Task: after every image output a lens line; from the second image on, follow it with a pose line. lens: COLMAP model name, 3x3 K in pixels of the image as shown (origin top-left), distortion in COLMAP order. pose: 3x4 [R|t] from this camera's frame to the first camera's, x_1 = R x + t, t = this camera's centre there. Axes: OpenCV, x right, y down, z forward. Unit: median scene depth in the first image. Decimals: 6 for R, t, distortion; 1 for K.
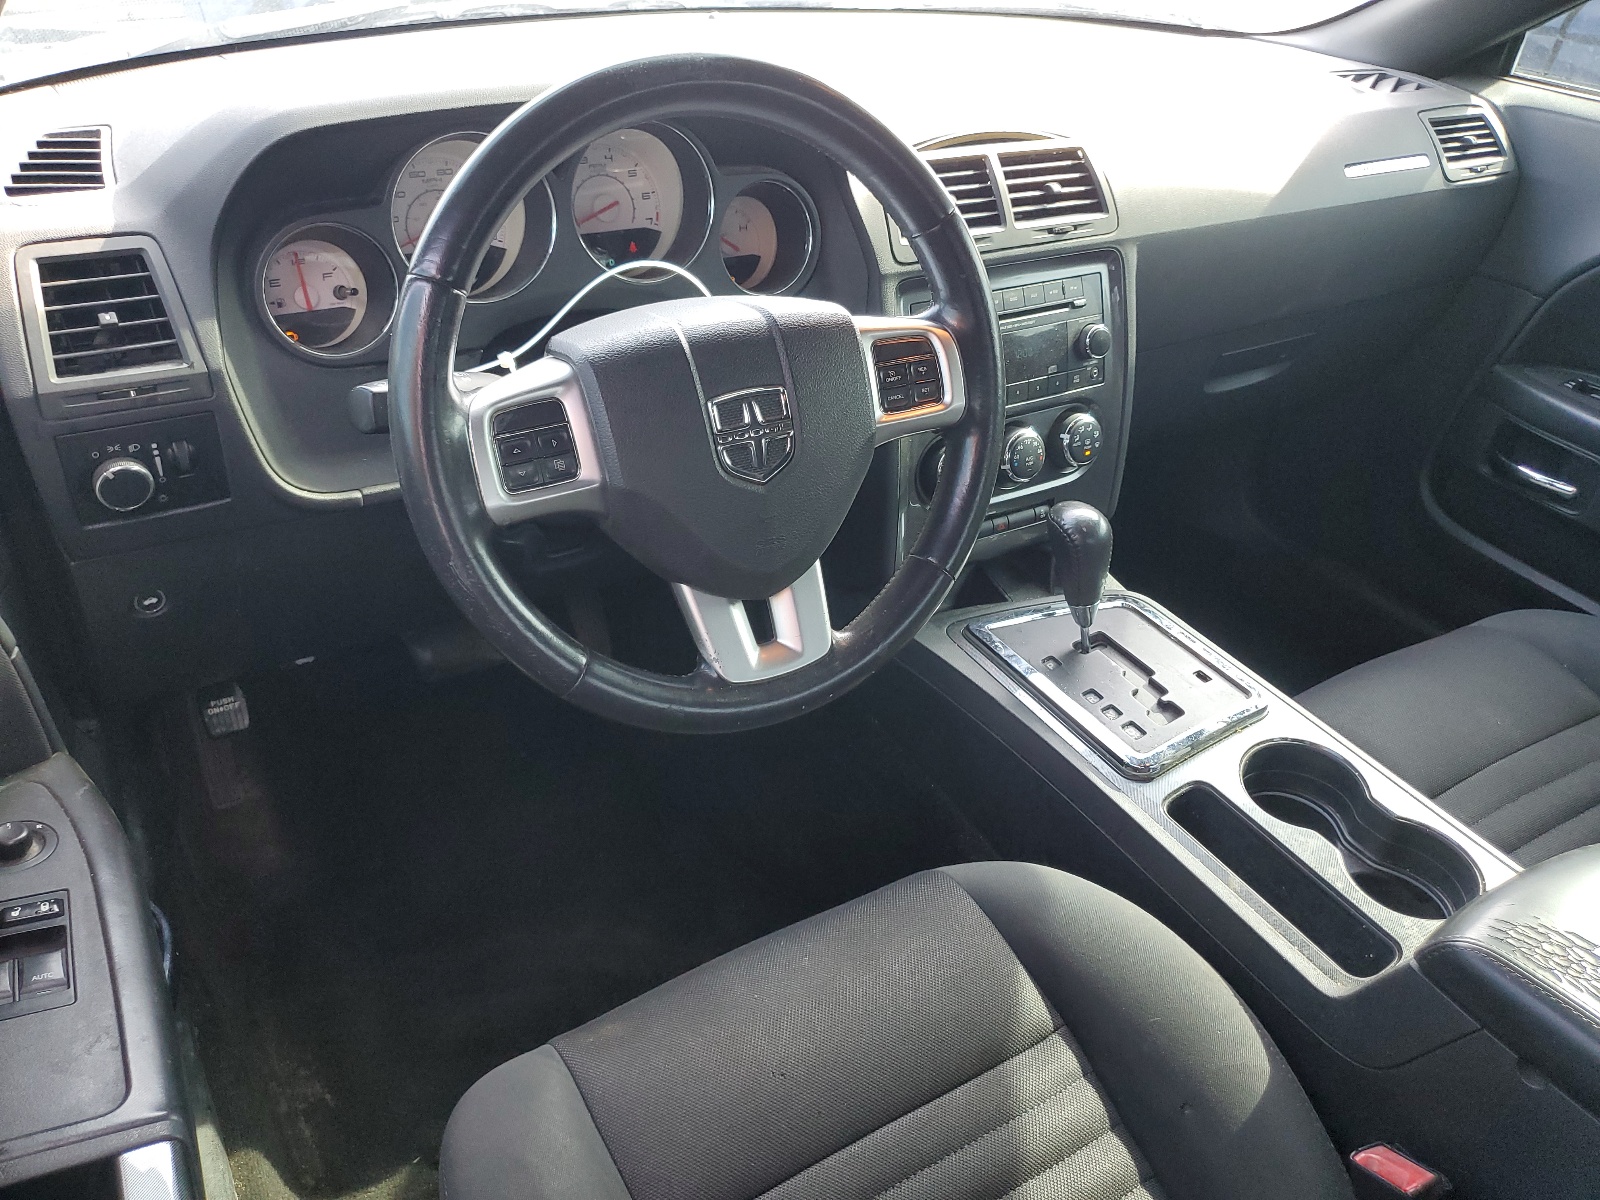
lens RADIAL K [[1160.6, 0, 800.0], [0, 1160.6, 600.0], [0, 0, 1]] dist [0.001533, 0.000477]
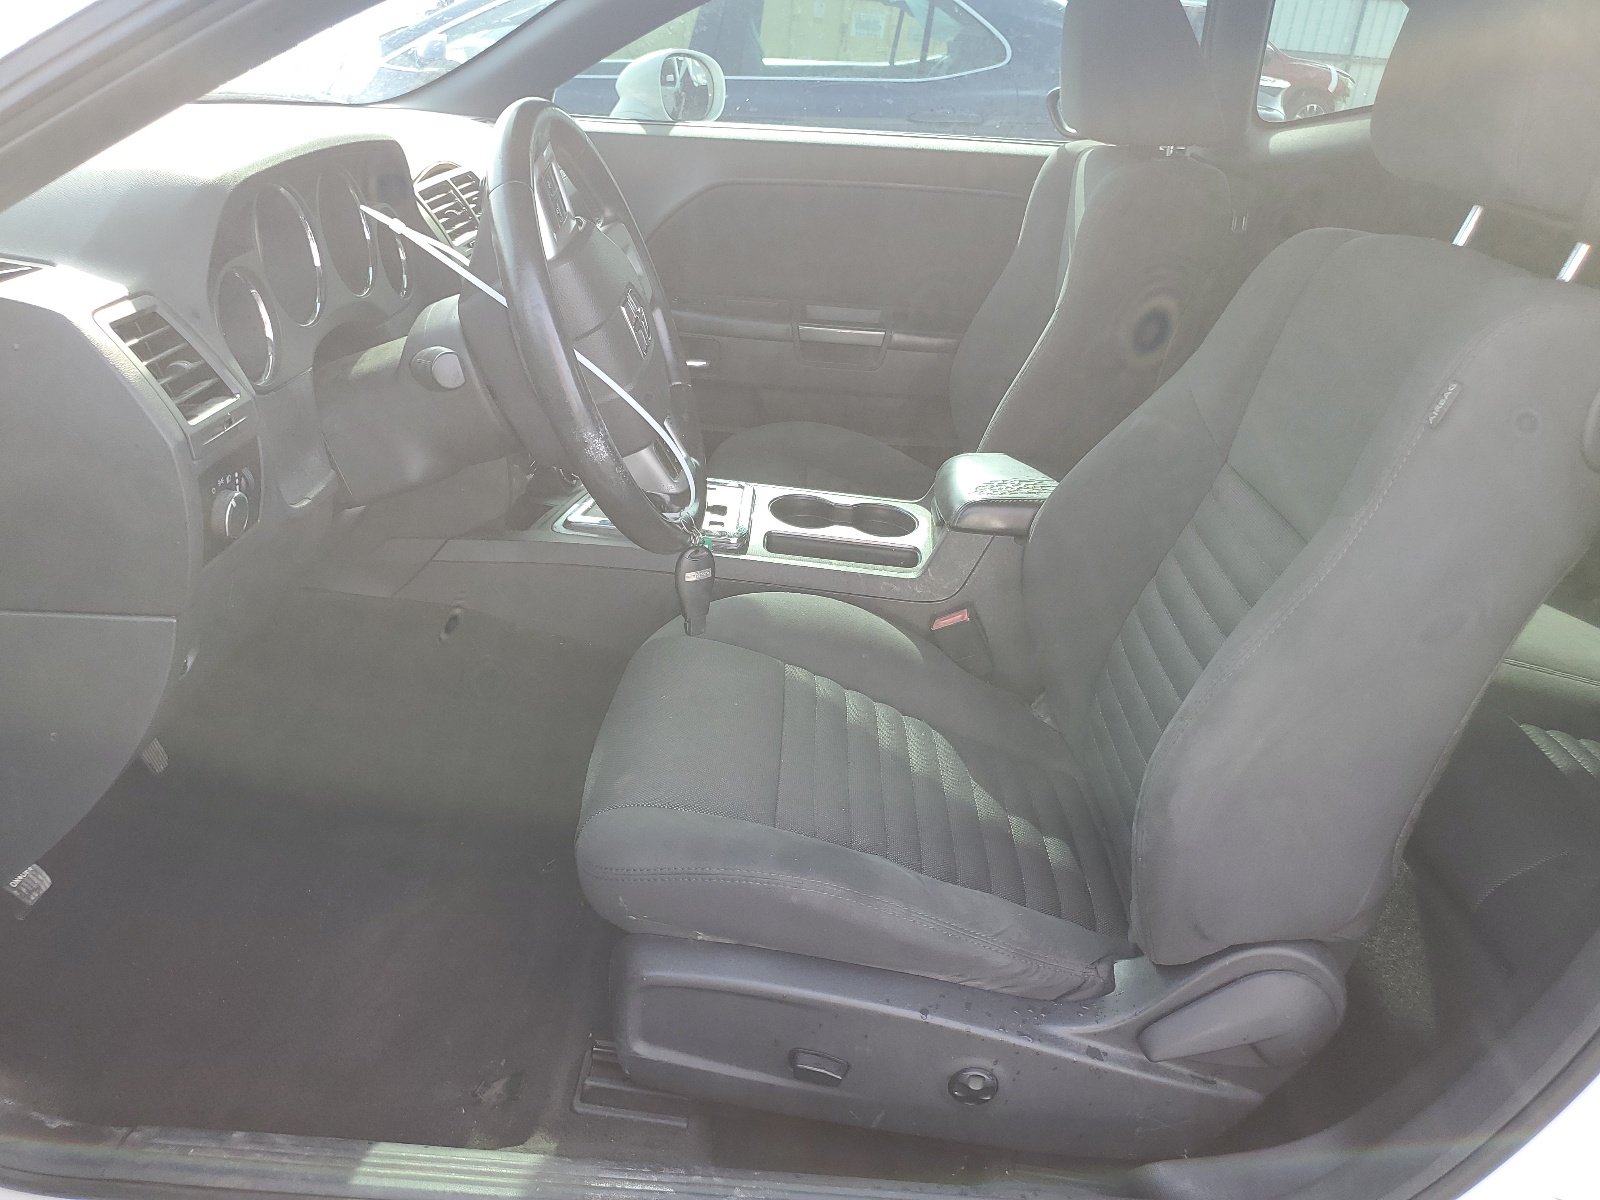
lens RADIAL K [[1160.6, 0, 800.0], [0, 1160.6, 600.0], [0, 0, 1]] dist [0.001533, 0.000477]
pose [[0.550204, -0.377914, 0.744619, -0.983198], [0.419096, 0.896256, 0.145202, 0.033201], [-0.722243, 0.232176, 0.651506, -0.064516]]
